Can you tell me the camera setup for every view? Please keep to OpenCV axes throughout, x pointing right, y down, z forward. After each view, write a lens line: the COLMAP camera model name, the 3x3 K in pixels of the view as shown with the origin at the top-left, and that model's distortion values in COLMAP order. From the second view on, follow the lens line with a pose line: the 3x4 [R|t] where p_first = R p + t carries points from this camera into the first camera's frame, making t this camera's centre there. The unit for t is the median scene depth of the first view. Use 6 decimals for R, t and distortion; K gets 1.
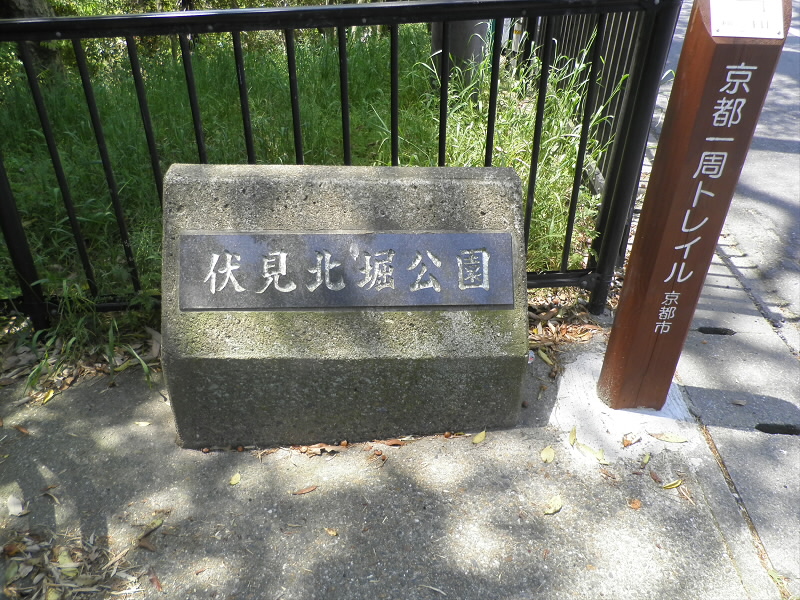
lens RADIAL K [[617.2, 0, 400.0], [0, 617.2, 300.0], [0, 0, 1]] dist [0.005450, -0.004152]
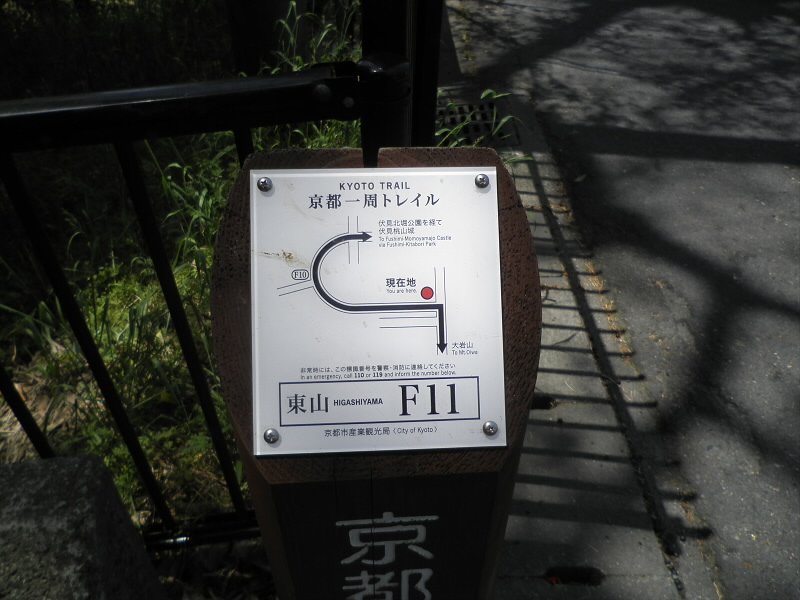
lens RADIAL K [[617.2, 0, 400.0], [0, 617.2, 300.0], [0, 0, 1]] dist [0.005450, -0.004152]
pose [[0.997005, -0.066047, 0.040232, 0.328294], [0.060499, 0.990151, 0.126255, -0.305715], [-0.048174, -0.123443, 0.991182, 0.428000]]
